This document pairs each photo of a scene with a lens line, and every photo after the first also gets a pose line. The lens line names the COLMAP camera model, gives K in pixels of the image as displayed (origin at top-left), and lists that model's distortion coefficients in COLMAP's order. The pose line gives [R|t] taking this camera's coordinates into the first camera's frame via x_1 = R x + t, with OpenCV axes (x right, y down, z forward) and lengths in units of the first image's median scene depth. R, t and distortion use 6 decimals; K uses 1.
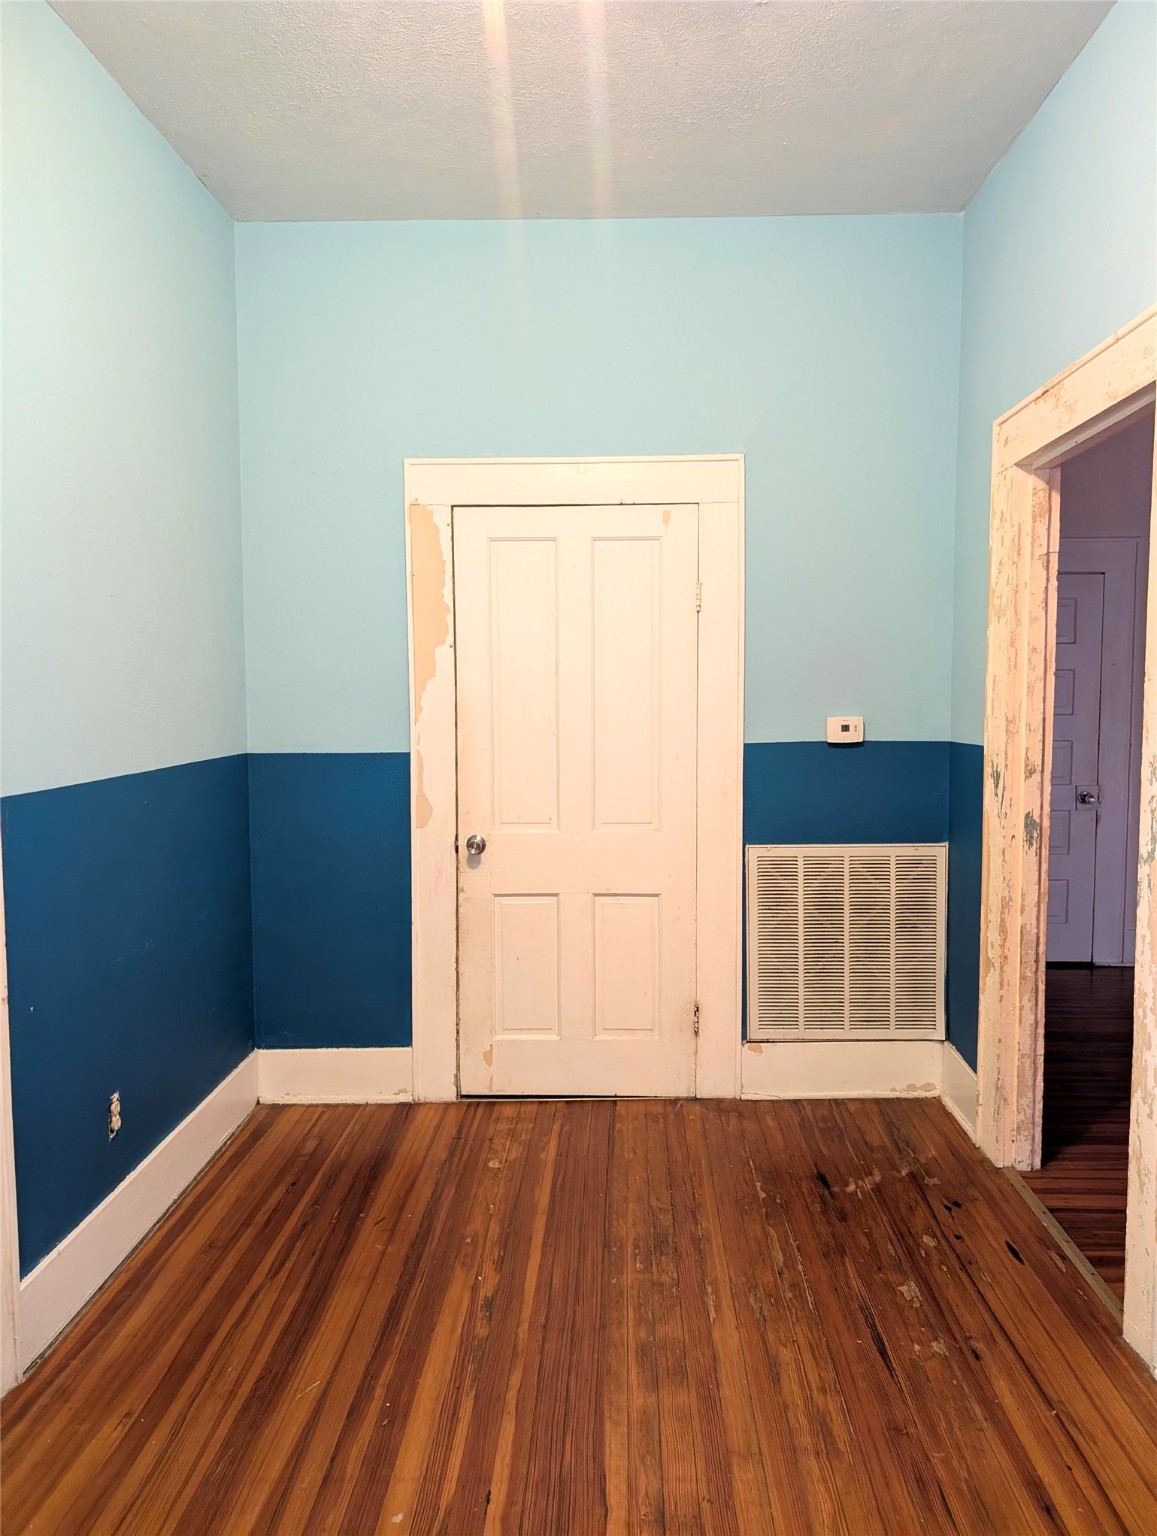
lens RADIAL K [[1117.7, 0, 580.3], [0, 1117.7, 770.0], [0, 0, 1]] dist [0.013987, 0.003597]
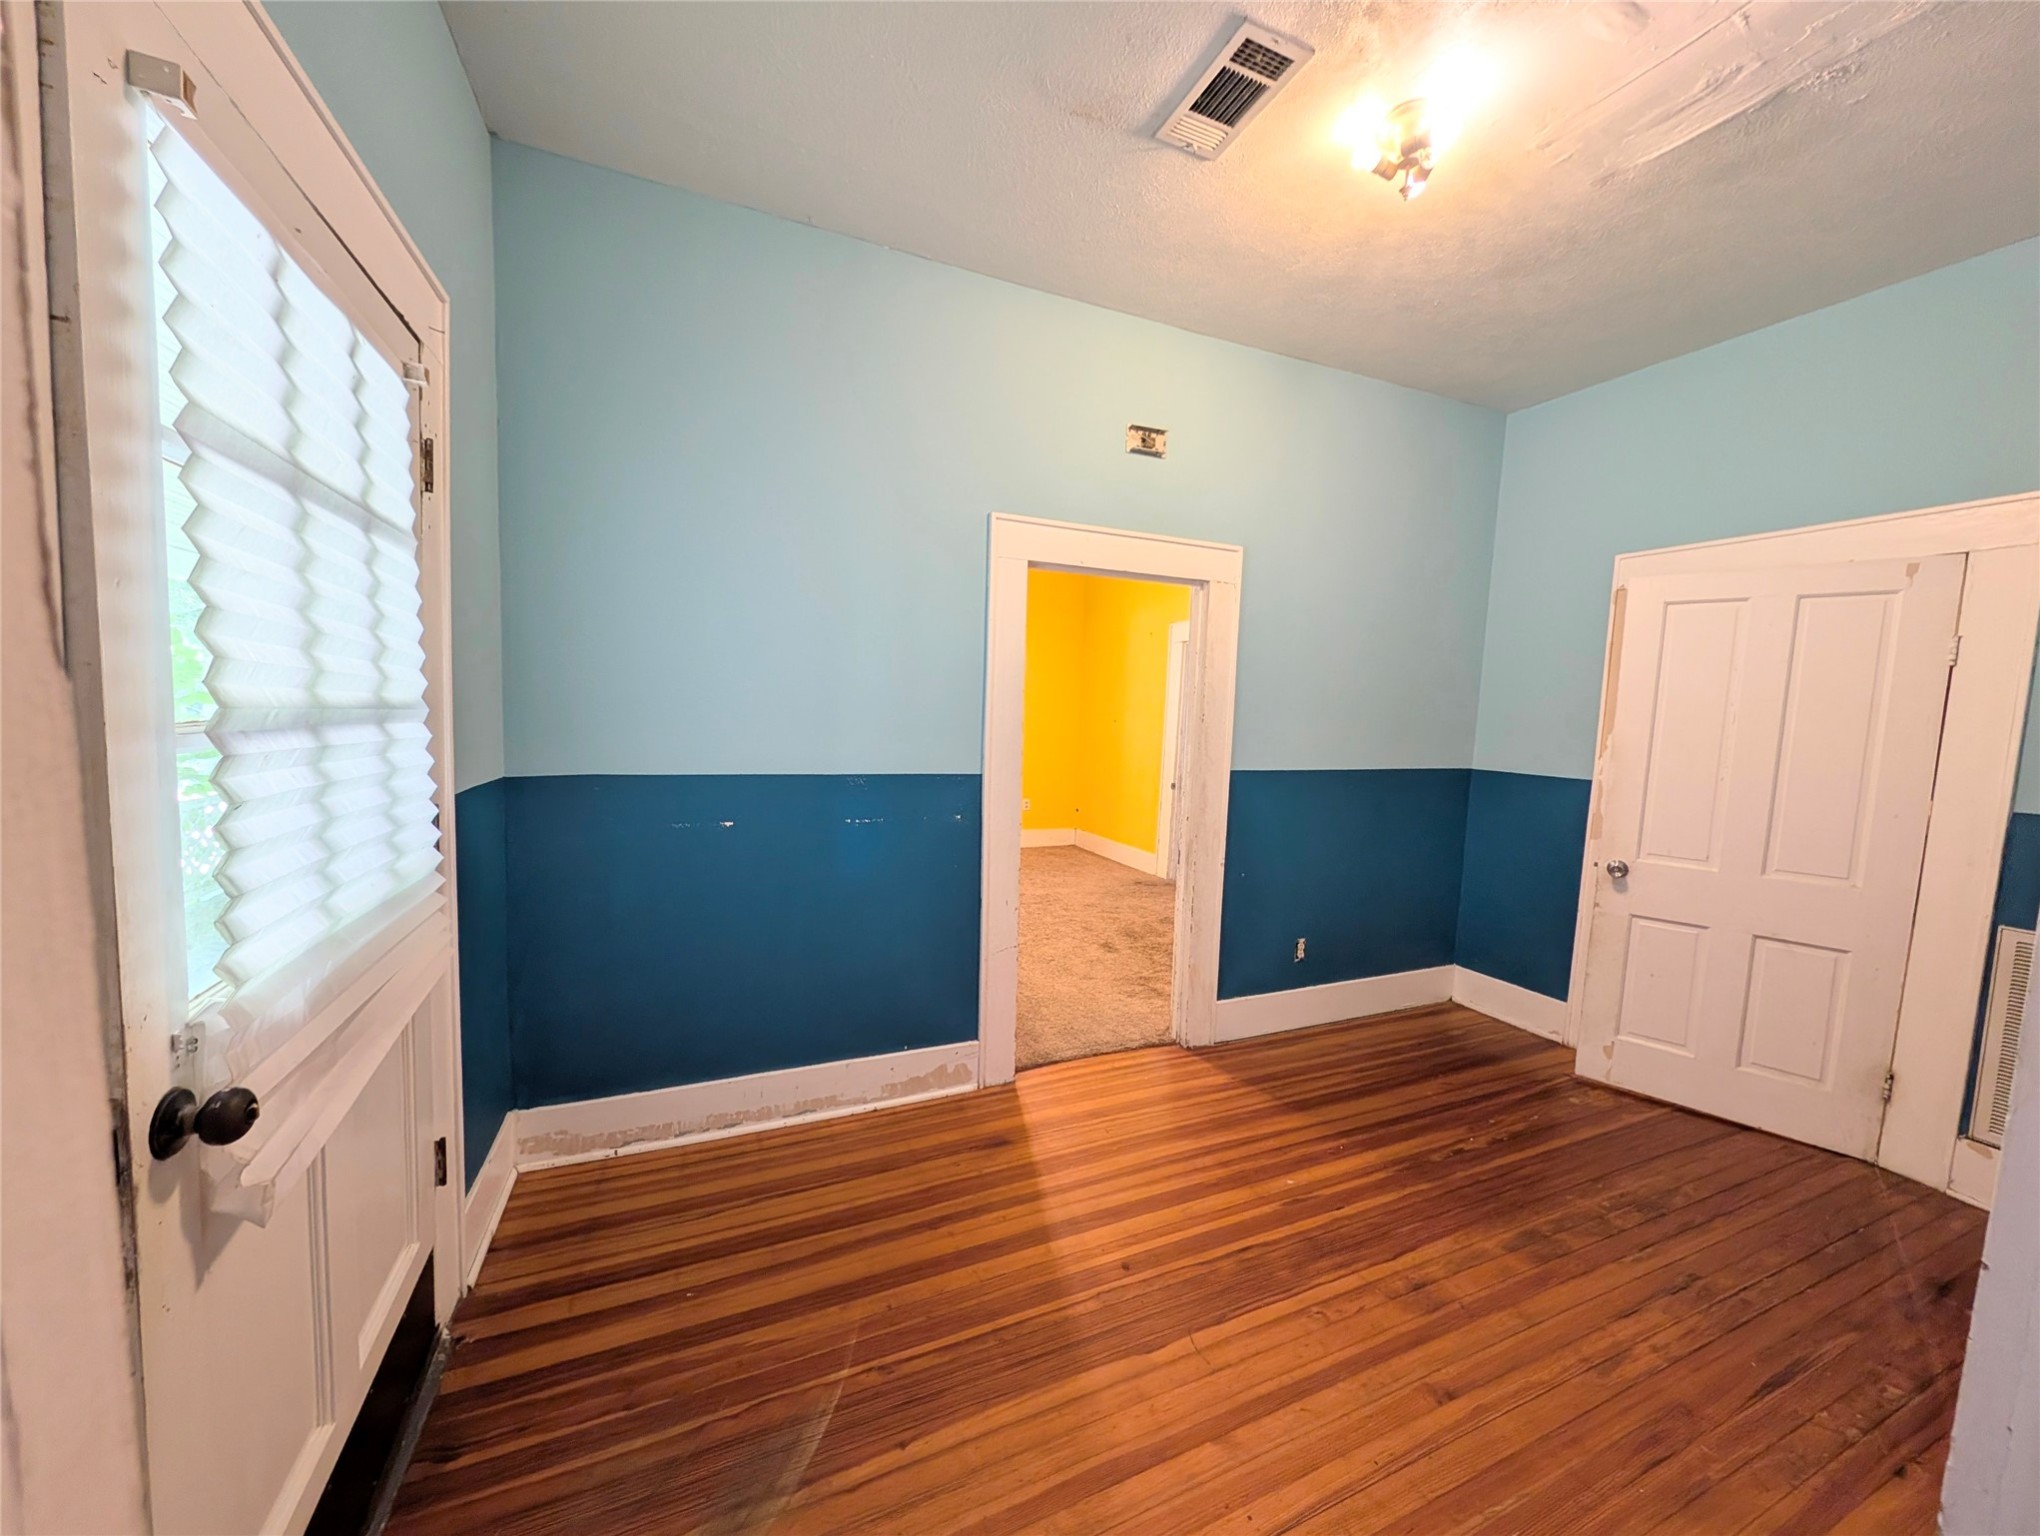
lens RADIAL K [[729.2, 0, 1015.7], [0, 729.2, 766.7], [0, 0, 1]] dist [0.000700, 0.000152]
pose [[0.425880, 0.097478, -0.899513, 0.368637], [-0.104227, 0.992847, 0.058245, -0.012745], [0.898756, 0.068949, 0.432994, 0.027354]]
